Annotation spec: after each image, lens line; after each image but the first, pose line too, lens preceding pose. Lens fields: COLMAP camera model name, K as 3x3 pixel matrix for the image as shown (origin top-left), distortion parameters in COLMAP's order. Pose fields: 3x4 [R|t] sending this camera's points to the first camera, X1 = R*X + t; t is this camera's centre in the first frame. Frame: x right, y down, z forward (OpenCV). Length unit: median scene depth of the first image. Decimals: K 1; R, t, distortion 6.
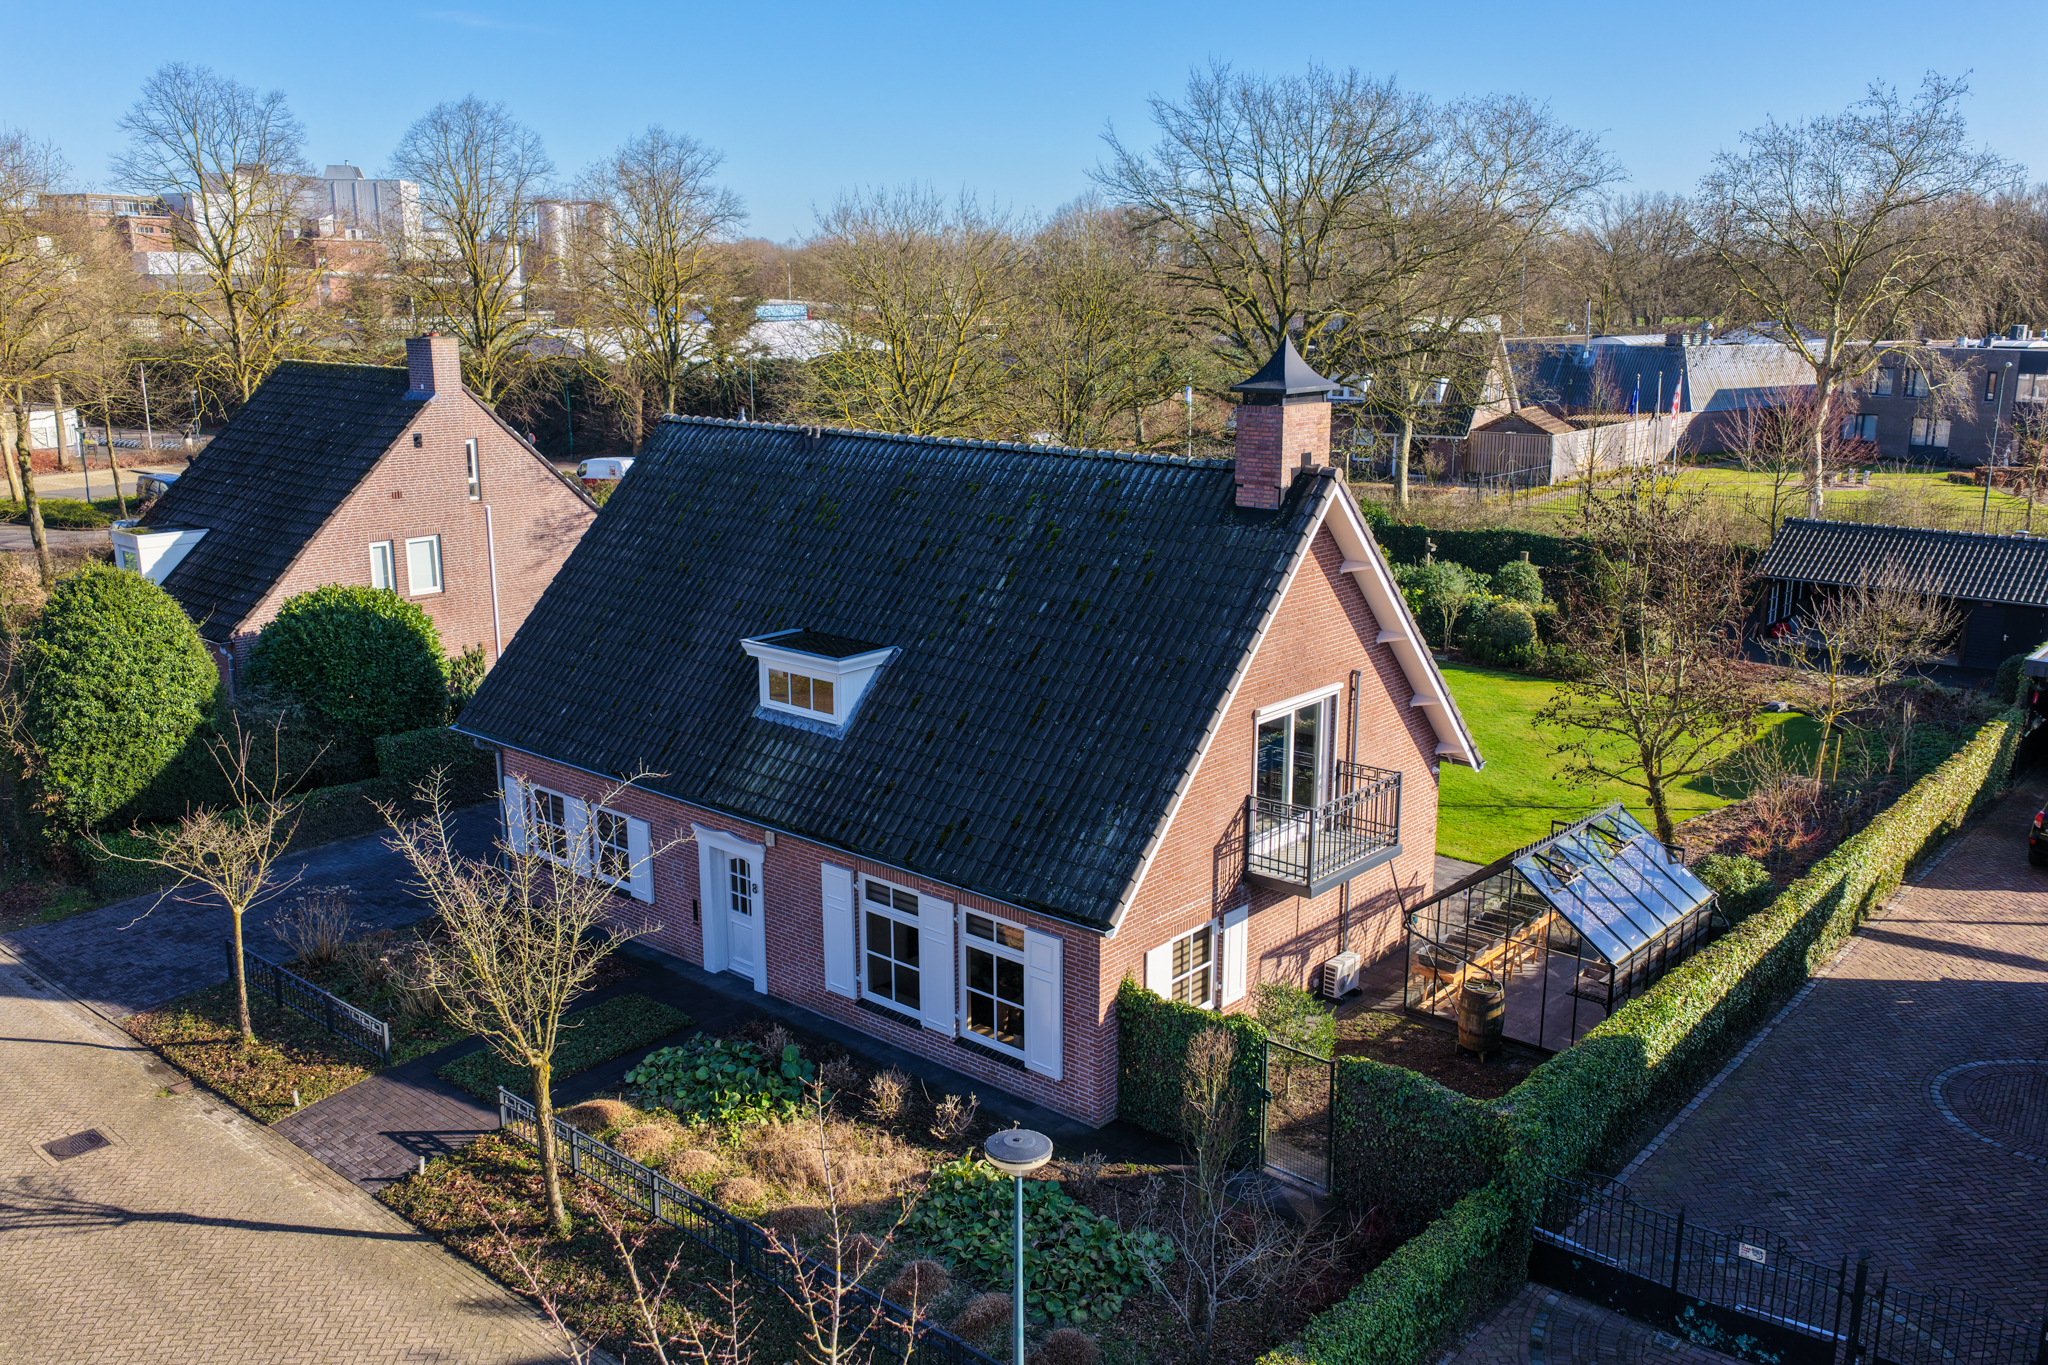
lens RADIAL K [[1693.3, 0, 1024.0], [0, 1693.3, 682.5], [0, 0, 1]] dist [-0.010074, 0.034582]
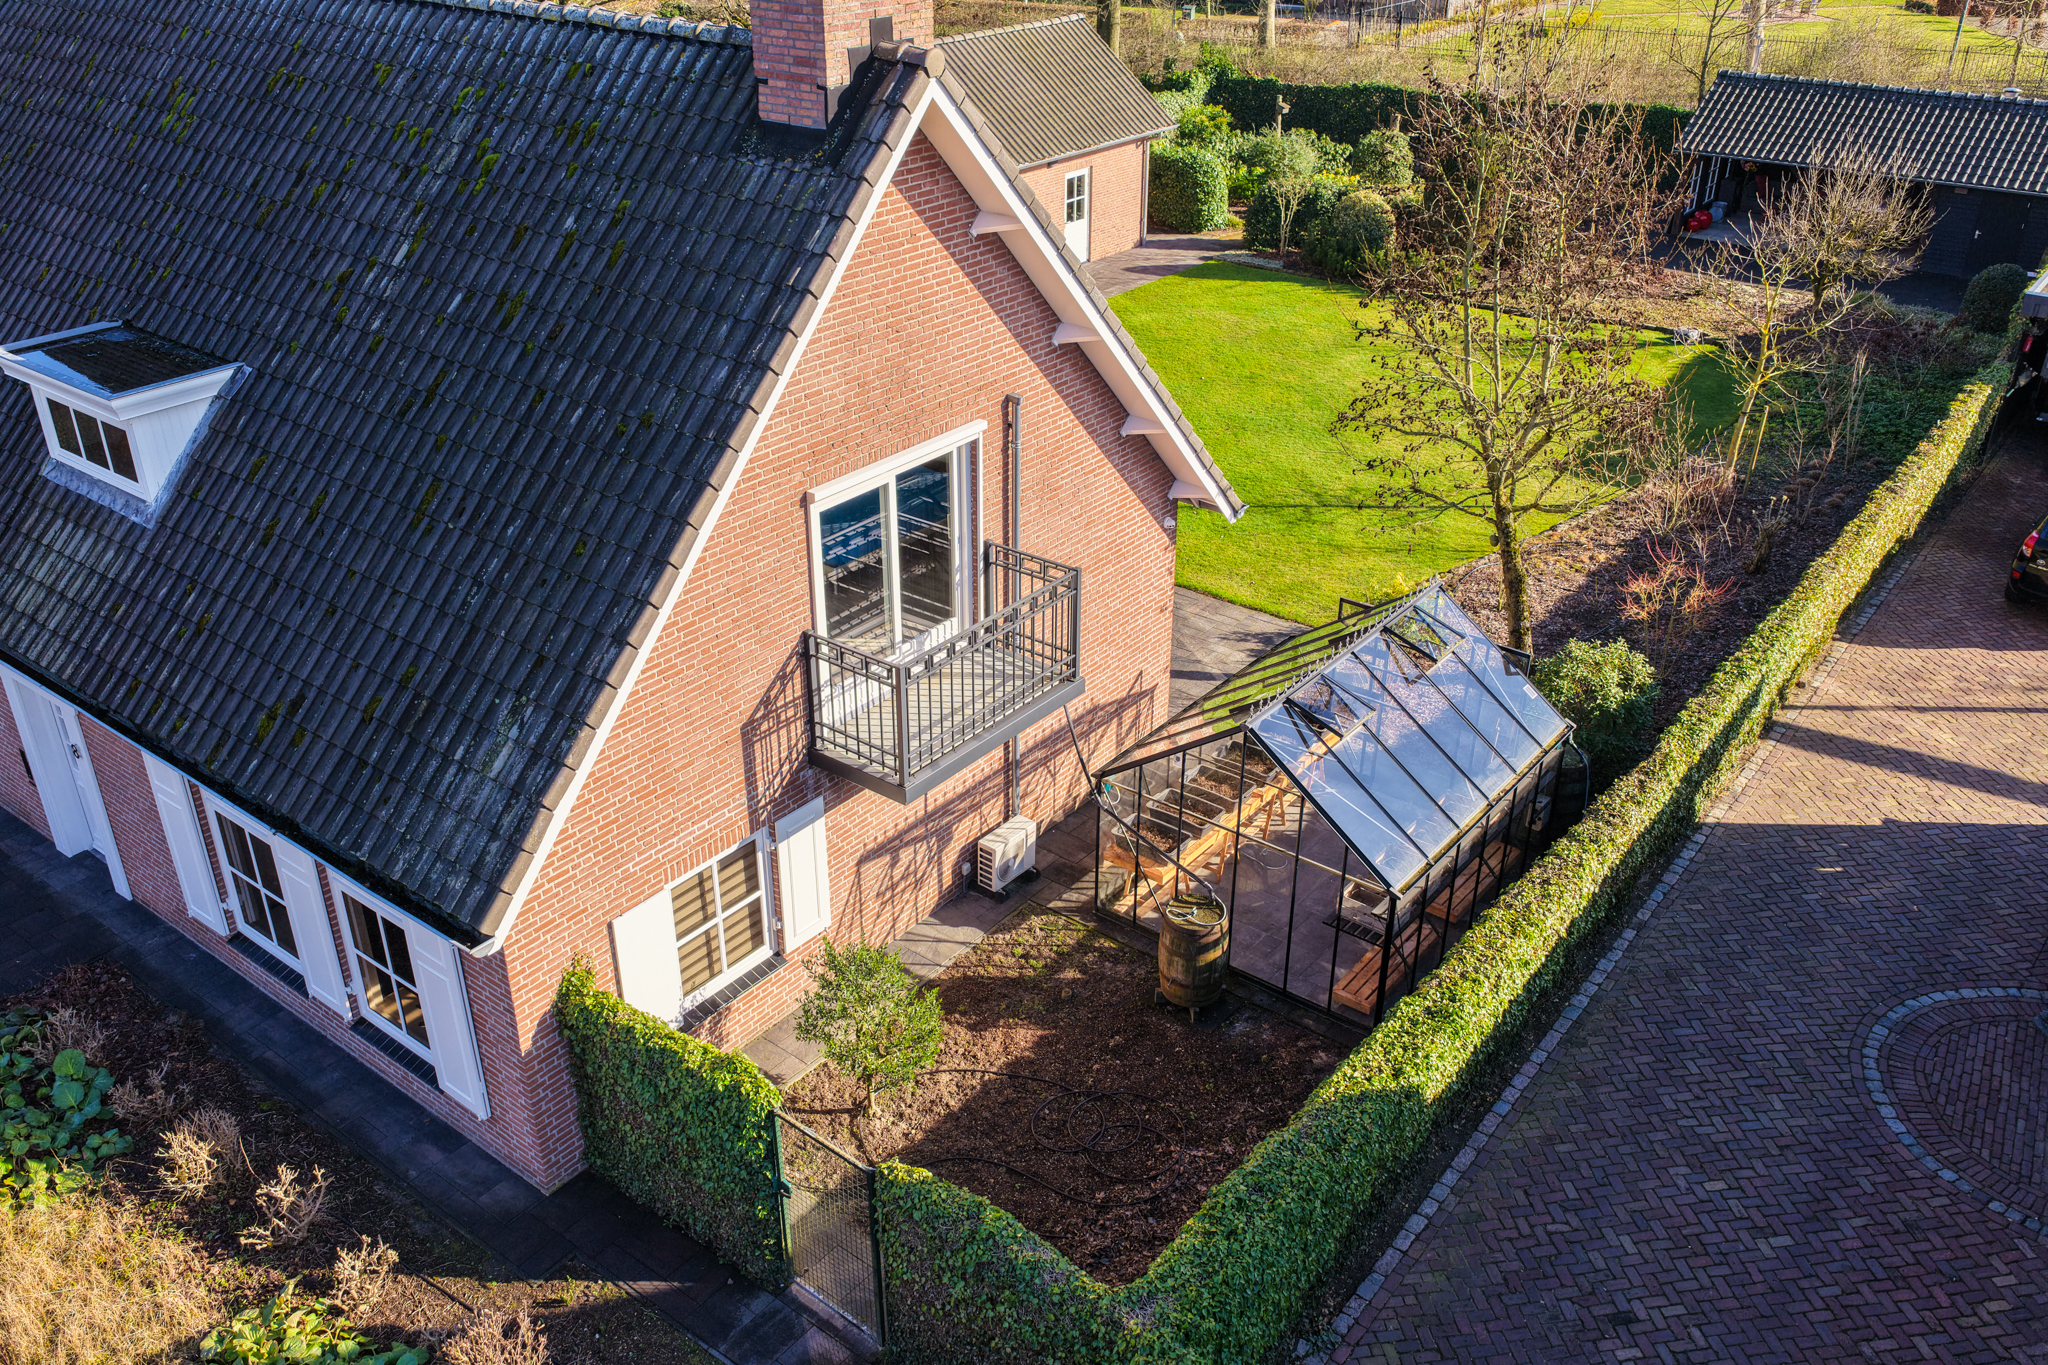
lens RADIAL K [[1693.3, 0, 1024.0], [0, 1693.3, 682.5], [0, 0, 1]] dist [-0.010074, 0.034582]
pose [[0.998306, -0.024084, 0.052964, 0.162027], [0.009433, 0.965259, 0.261123, -0.064754], [-0.057413, -0.260181, 0.963851, 0.382068]]
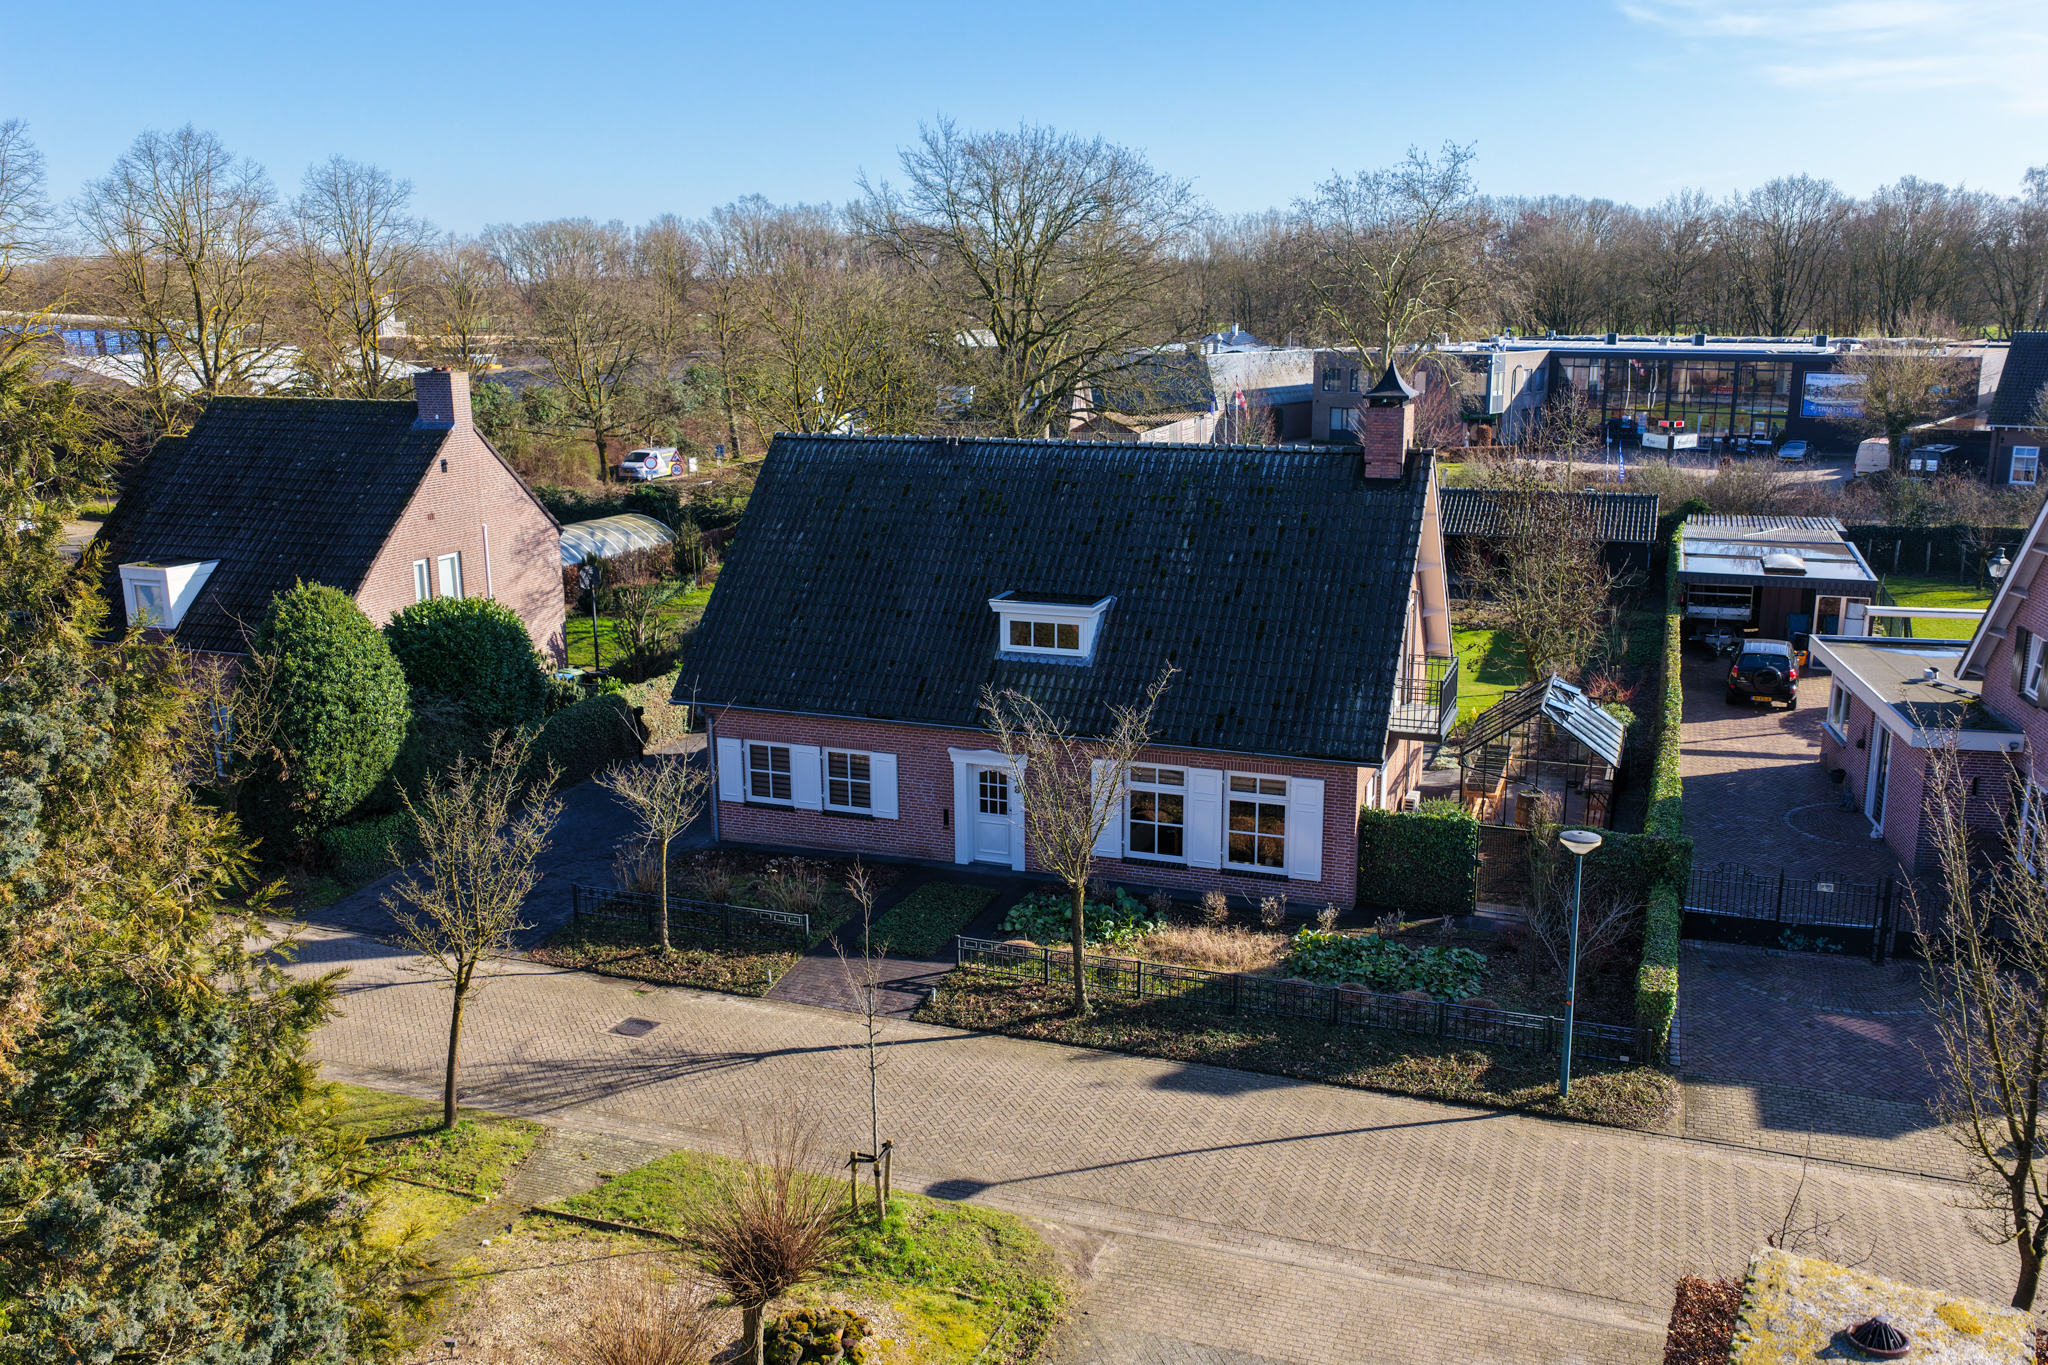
lens RADIAL K [[1693.3, 0, 1024.0], [0, 1693.3, 682.5], [0, 0, 1]] dist [-0.010074, 0.034582]
pose [[0.937913, -0.083026, 0.336788, -0.590758], [0.085409, 0.996316, 0.007762, 0.030336], [-0.336192, 0.021485, 0.941548, -0.231645]]
